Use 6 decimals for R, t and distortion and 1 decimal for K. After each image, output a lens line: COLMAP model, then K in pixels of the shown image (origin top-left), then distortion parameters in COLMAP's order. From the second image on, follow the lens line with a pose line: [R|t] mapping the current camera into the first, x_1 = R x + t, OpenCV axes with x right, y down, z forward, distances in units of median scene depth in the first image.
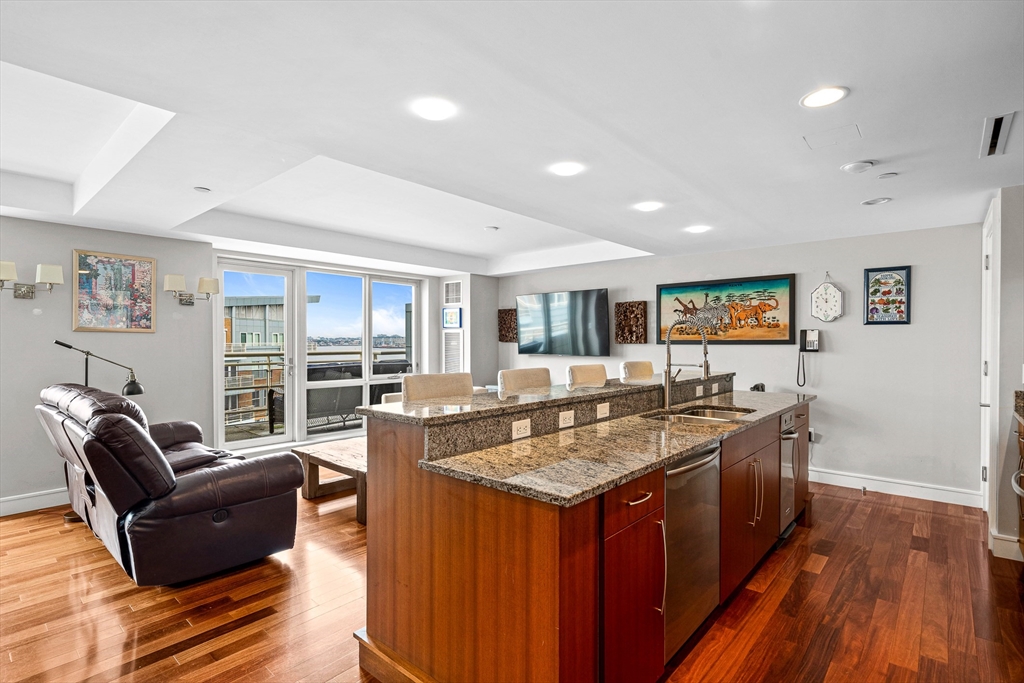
lens RADIAL K [[496.0, 0, 511.9], [0, 496.0, 339.1], [0, 0, 1]] dist [-0.002987, 0.000161]
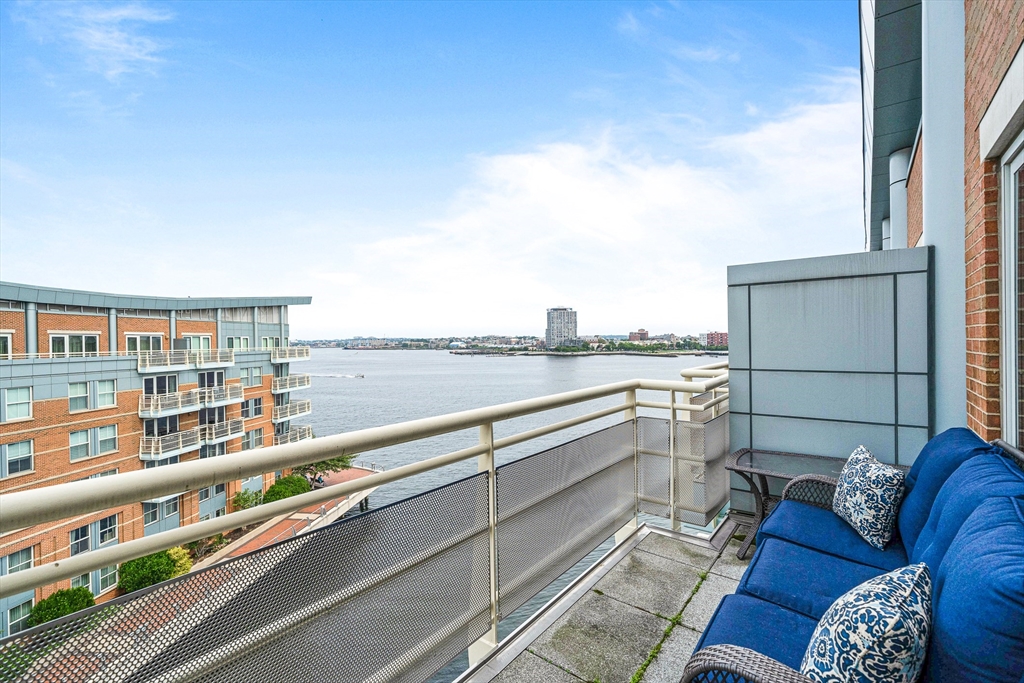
lens RADIAL K [[468.4, 0, 516.0], [0, 468.4, 337.5], [0, 0, 1]] dist [0.000825, 0.001557]
pose [[0.997915, -0.015382, 0.062676, -0.715181], [0.015576, 0.999875, -0.002606, -0.017629], [-0.062628, 0.003577, 0.998031, 1.064789]]
